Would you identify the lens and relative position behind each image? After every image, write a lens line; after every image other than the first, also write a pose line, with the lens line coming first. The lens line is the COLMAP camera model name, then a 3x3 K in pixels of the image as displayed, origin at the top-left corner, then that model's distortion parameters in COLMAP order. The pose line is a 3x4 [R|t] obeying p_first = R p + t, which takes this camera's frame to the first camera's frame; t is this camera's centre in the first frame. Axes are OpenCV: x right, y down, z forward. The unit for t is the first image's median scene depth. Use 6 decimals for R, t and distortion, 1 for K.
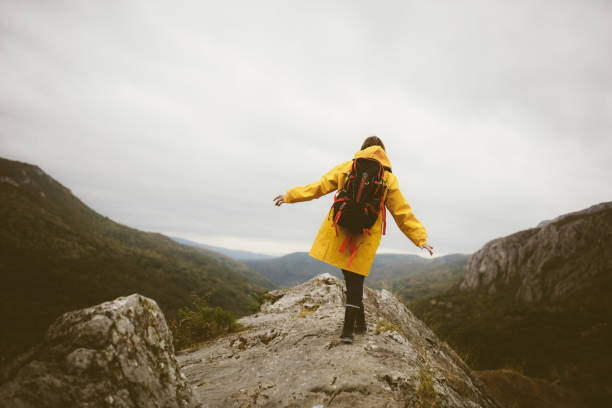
lens RADIAL K [[620.7, 0, 310.3], [0, 620.7, 215.2], [0, 0, 1]] dist [-0.023155, 0.000000]
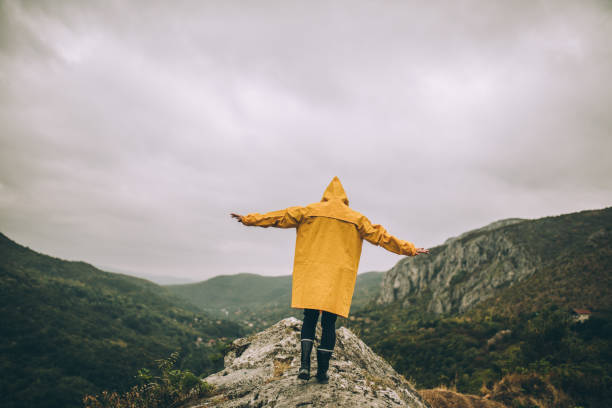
lens RADIAL K [[592.5, 0, 312.1], [0, 592.5, 216.0], [0, 0, 1]] dist [-0.024297, 0.000000]
pose [[0.990778, -0.024740, 0.133219, -0.004033], [0.029727, 0.998925, -0.035578, -0.001880], [-0.132196, 0.039210, 0.990448, 0.006520]]
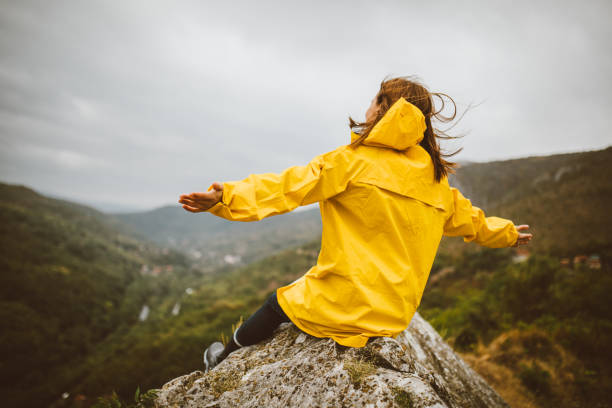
lens RADIAL K [[592.5, 0, 306.7], [0, 592.5, 204.9], [0, 0, 1]] dist [-0.024297, 0.000000]
pose [[0.978352, -0.000502, 0.206947, -0.200521], [-0.011819, 0.998229, 0.058296, 0.286651], [-0.206610, -0.059479, 0.976614, 3.550964]]
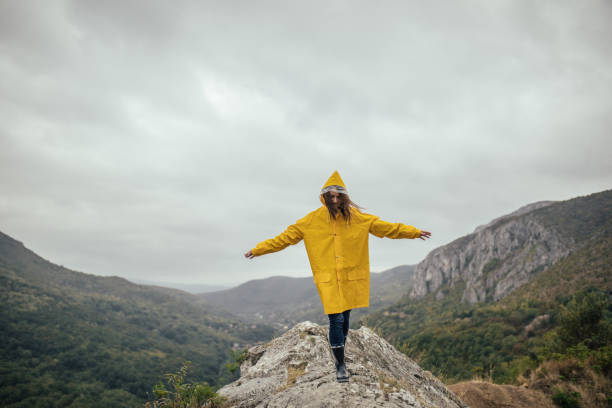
lens RADIAL K [[592.5, 0, 310.7], [0, 592.5, 213.1], [0, 0, 1]] dist [-0.024297, 0.000000]
pose [[0.991279, -0.098786, 0.087217, -0.001986], [0.102774, 0.993797, -0.042476, -0.001972], [-0.082480, 0.051069, 0.995283, 0.007350]]
